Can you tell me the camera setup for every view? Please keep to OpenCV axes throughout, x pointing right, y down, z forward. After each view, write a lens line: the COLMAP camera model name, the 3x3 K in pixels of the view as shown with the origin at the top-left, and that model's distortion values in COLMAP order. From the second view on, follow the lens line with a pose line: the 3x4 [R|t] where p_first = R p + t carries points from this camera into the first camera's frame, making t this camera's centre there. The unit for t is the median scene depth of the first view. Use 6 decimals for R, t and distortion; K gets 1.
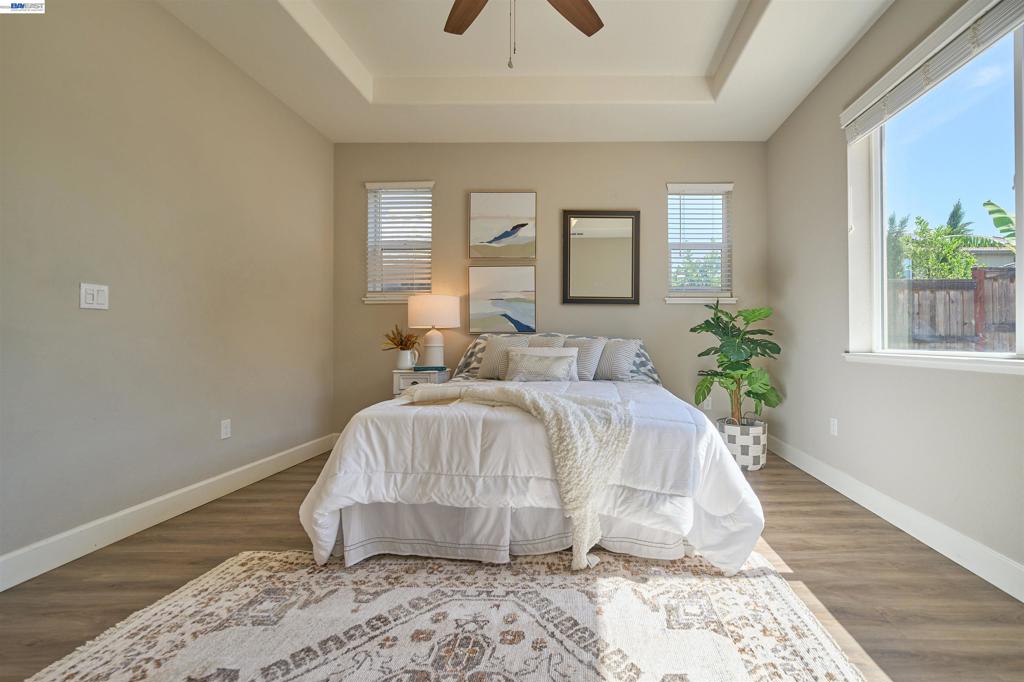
lens RADIAL K [[437.7, 0, 585.4], [0, 437.7, 339.8], [0, 0, 1]] dist [-0.014350, 0.004405]
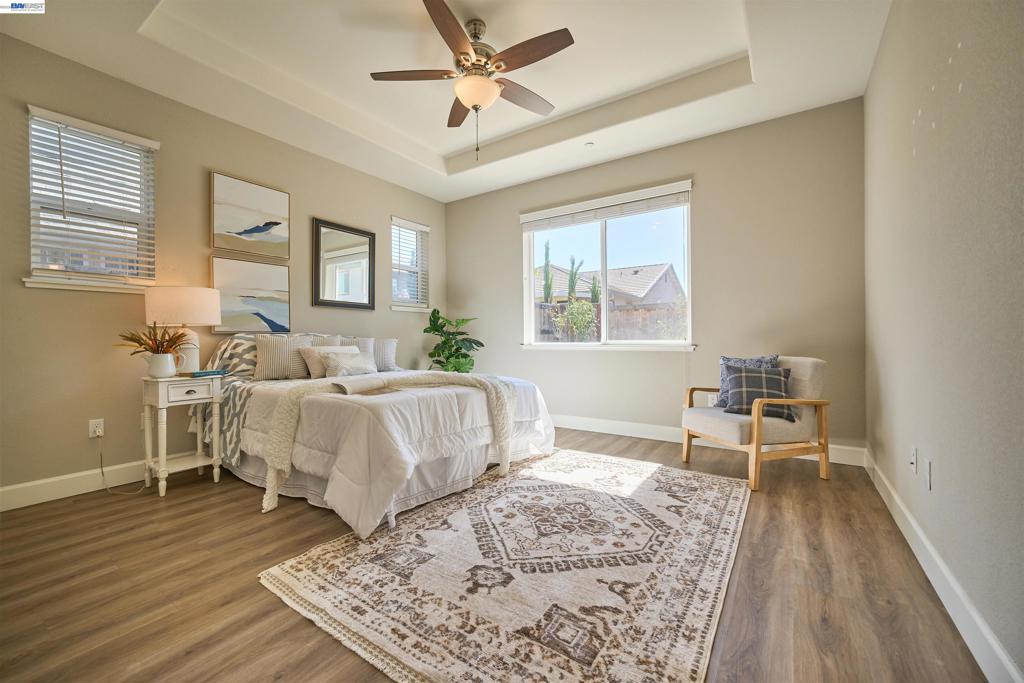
lens RADIAL K [[411.6, 0, 512.0], [0, 411.6, 341.5], [0, 0, 1]] dist [-0.014582, 0.005797]
pose [[0.555442, -0.011107, 0.831481, -1.247677], [0.006591, 0.999938, 0.008954, -0.001079], [-0.831529, 0.000507, 0.555481, 0.088711]]
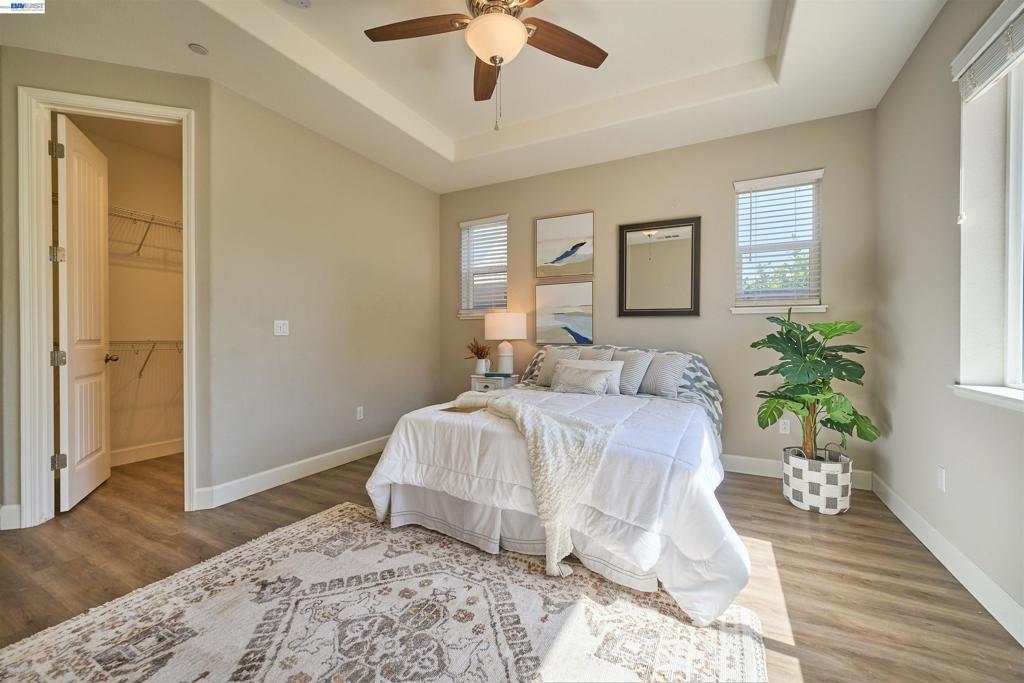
lens RADIAL K [[411.6, 0, 512.0], [0, 411.6, 341.5], [0, 0, 1]] dist [-0.014582, 0.005797]
pose [[0.886351, 0.007626, -0.462951, 0.353832], [-0.001153, 0.999898, 0.014262, -0.074598], [0.463012, -0.012107, 0.886269, 0.043103]]
